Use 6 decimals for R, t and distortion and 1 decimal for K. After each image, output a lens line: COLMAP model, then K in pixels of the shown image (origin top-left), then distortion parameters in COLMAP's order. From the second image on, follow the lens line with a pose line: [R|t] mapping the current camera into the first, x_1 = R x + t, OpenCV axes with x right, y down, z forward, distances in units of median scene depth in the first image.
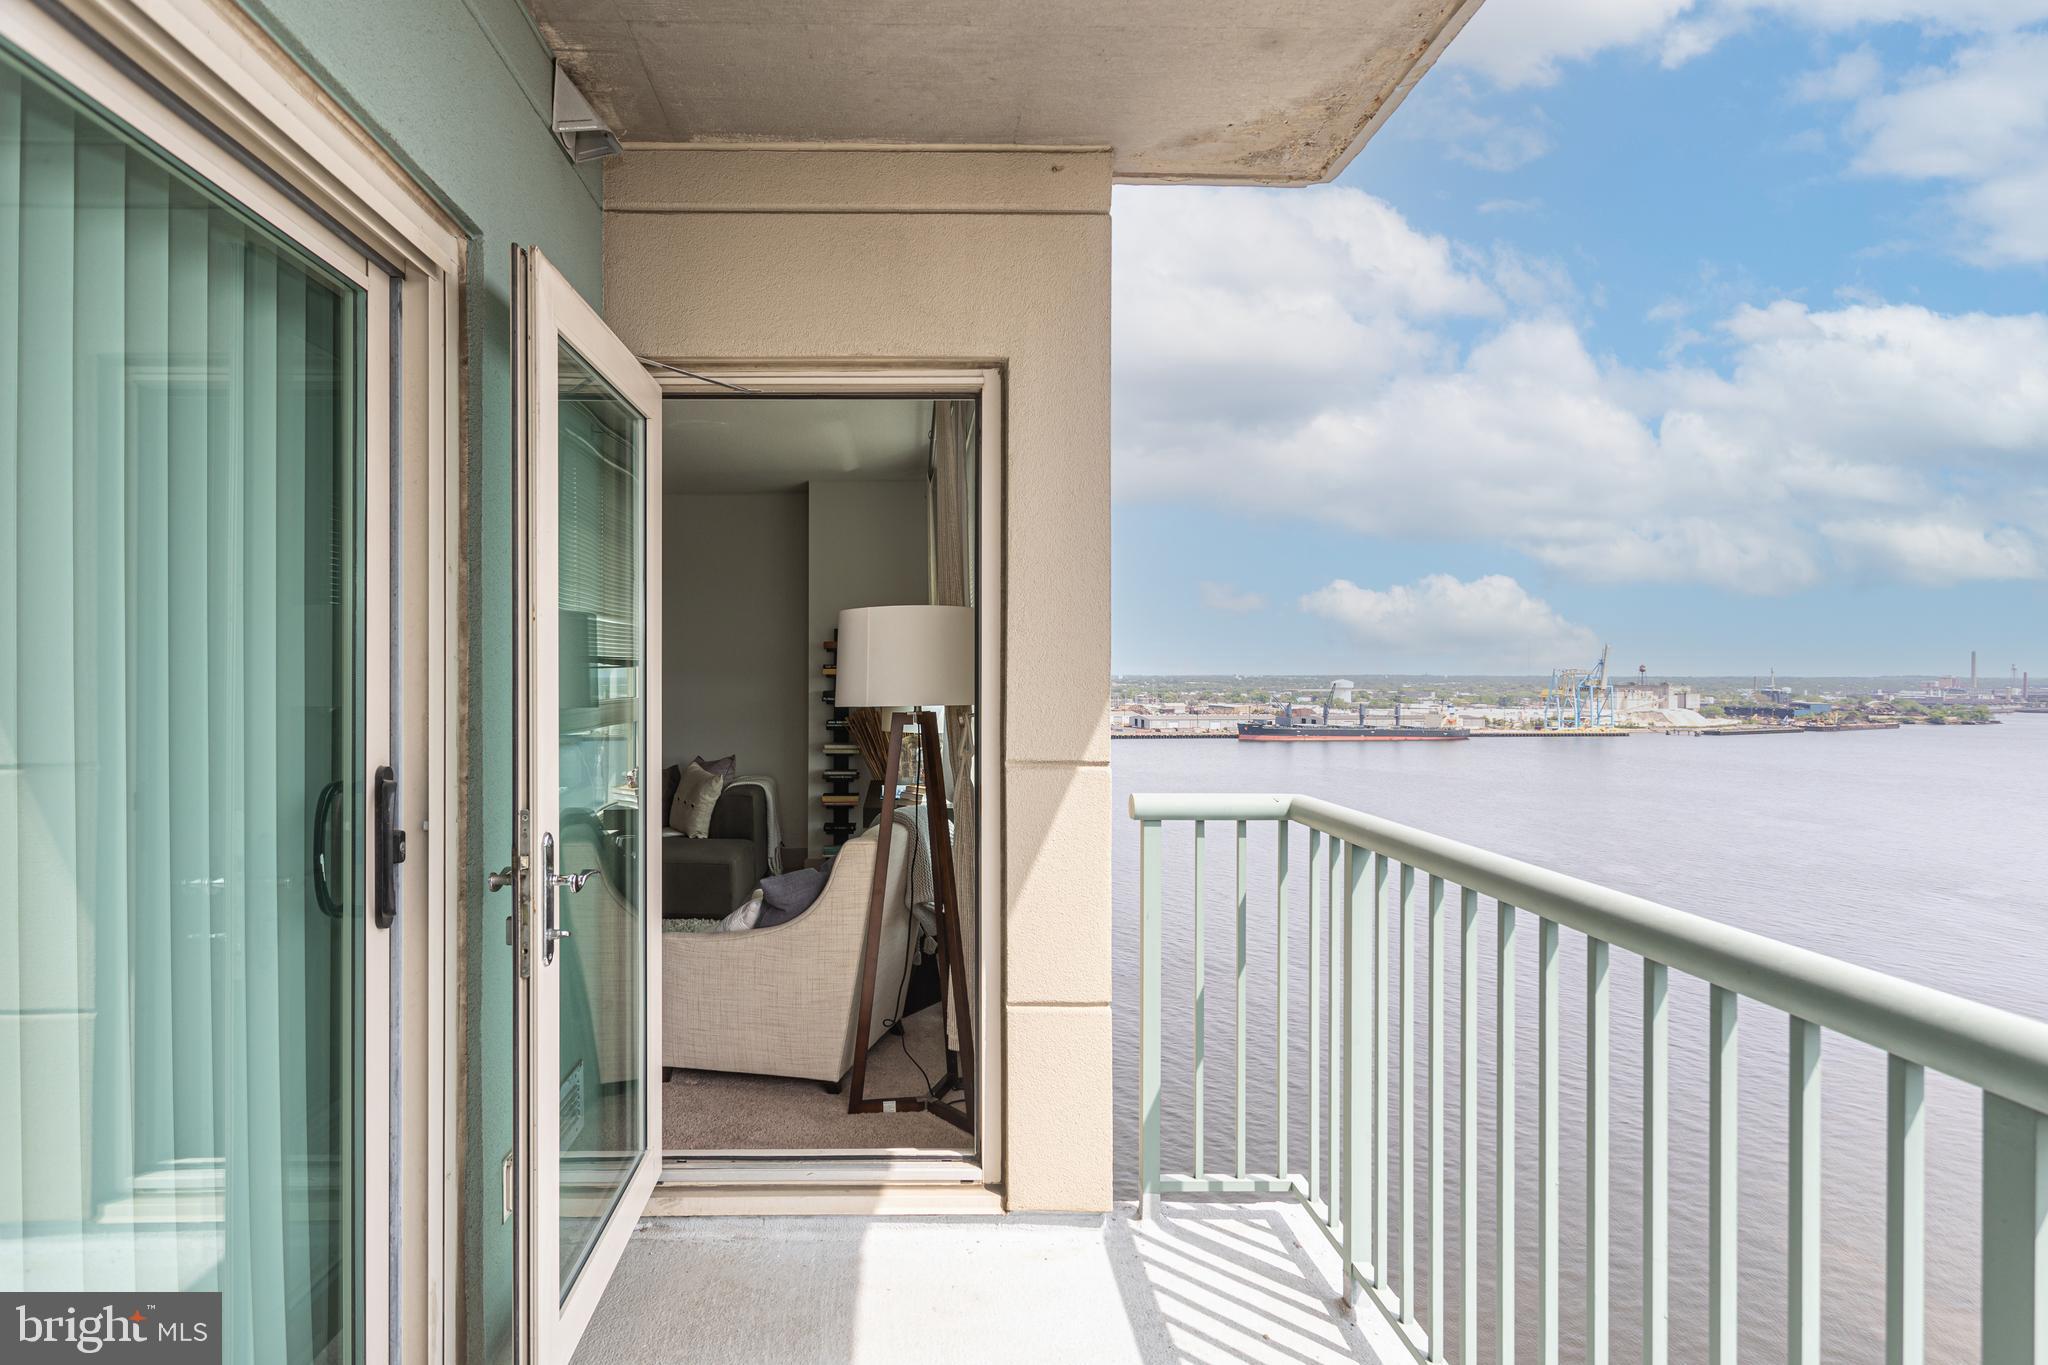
lens RADIAL K [[987.1, 0, 909.1], [0, 987.1, 678.4], [0, 0, 1]] dist [0.001110, 0.001875]
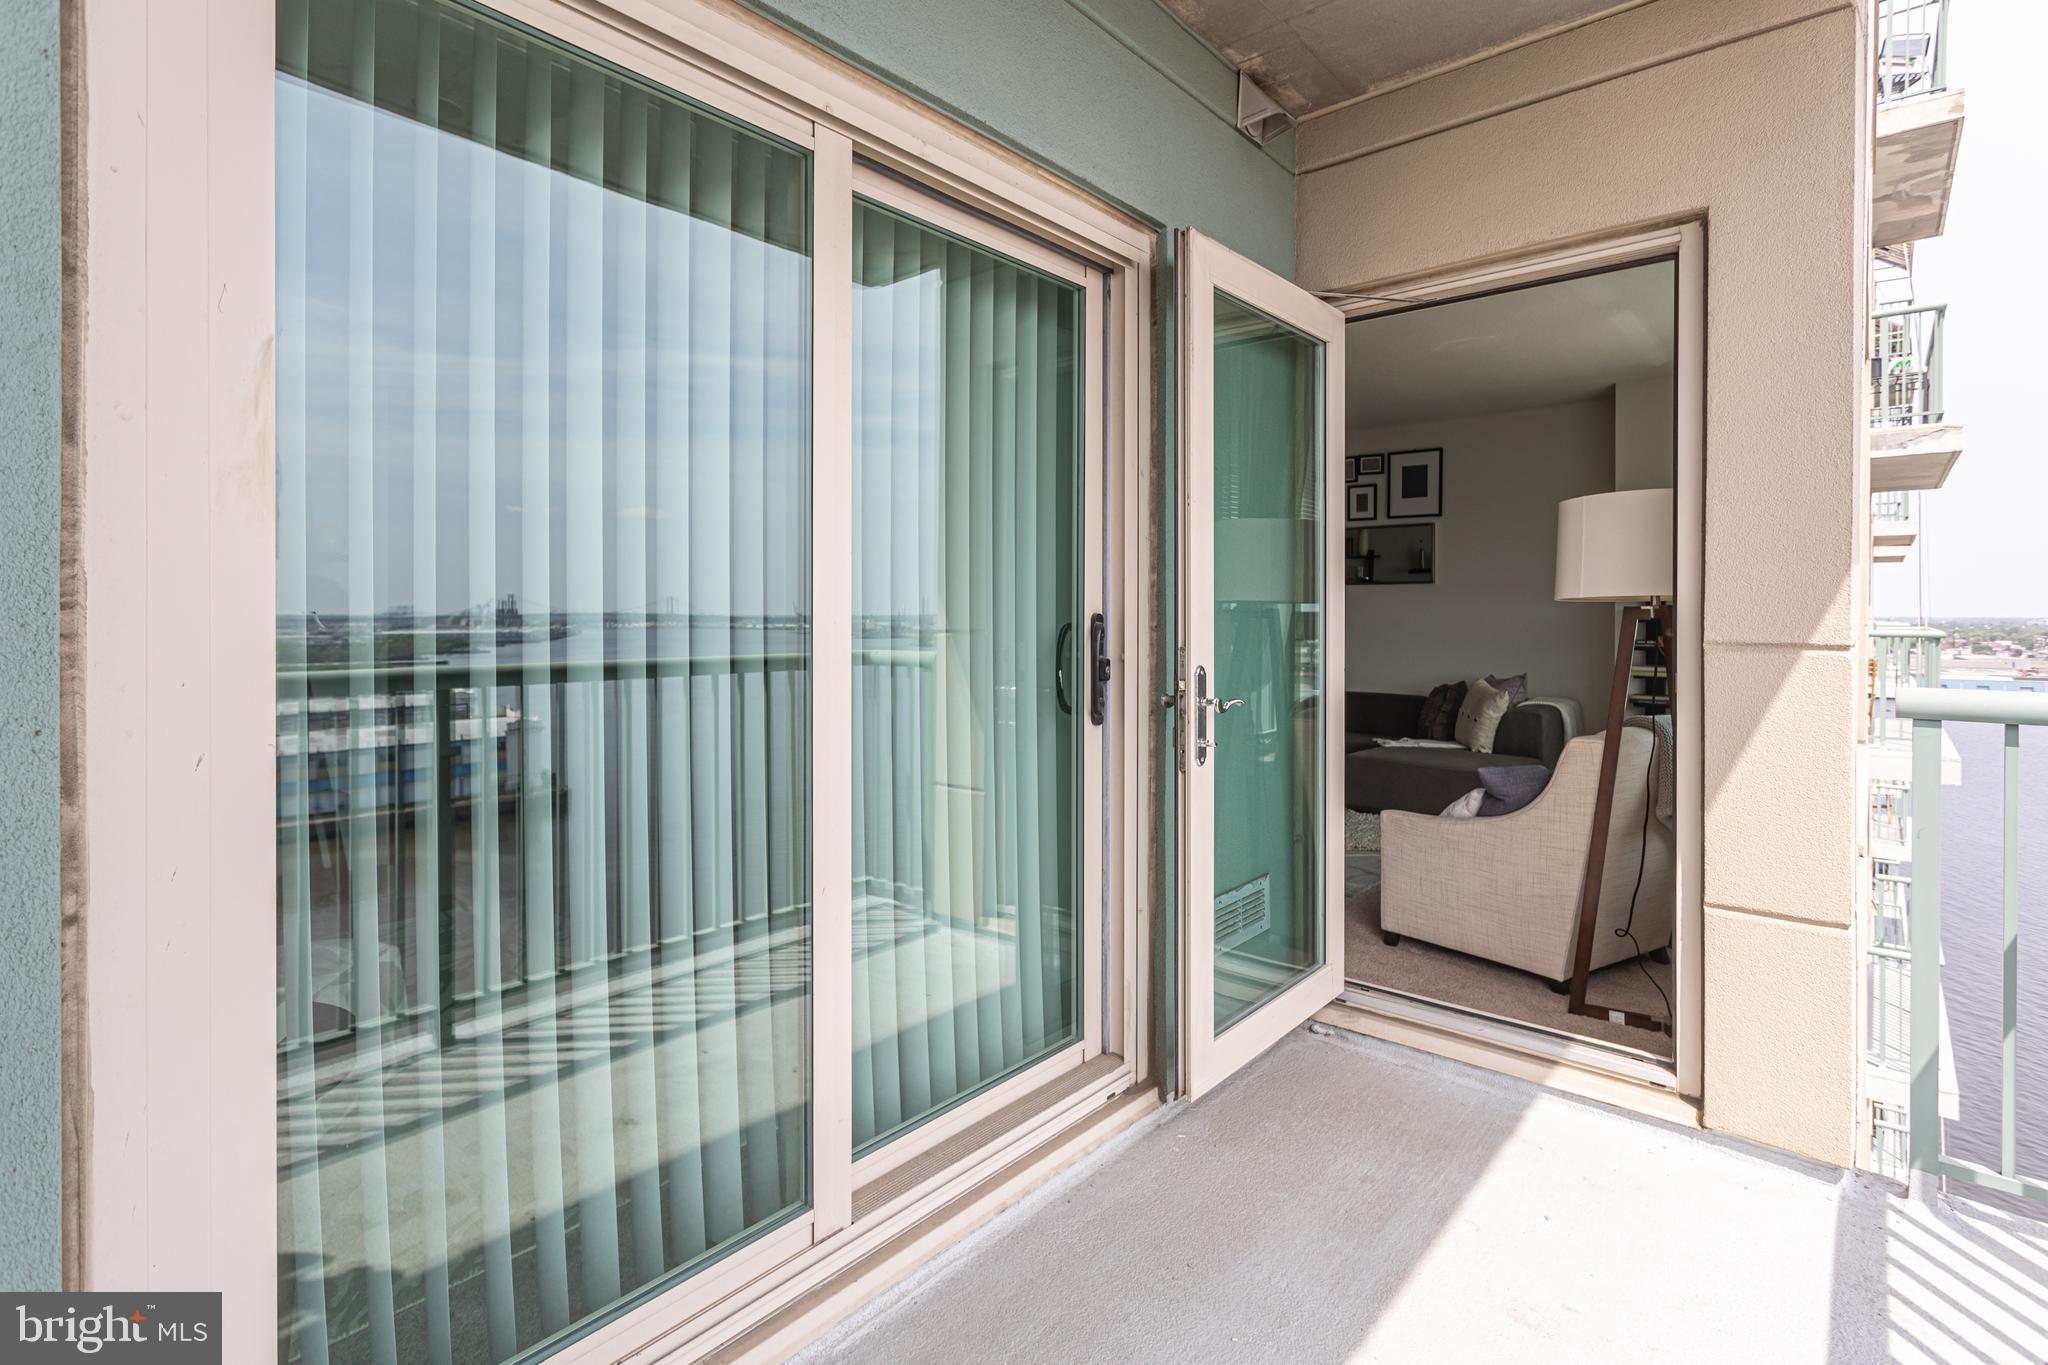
lens RADIAL K [[987.1, 0, 1086.4], [0, 987.1, 621.8], [0, 0, 1]] dist [0.001110, 0.001875]
pose [[0.777597, -0.003520, -0.628753, 0.240942], [0.001552, 0.999992, -0.003679, 0.070180], [0.628761, 0.001885, 0.777596, -0.088217]]
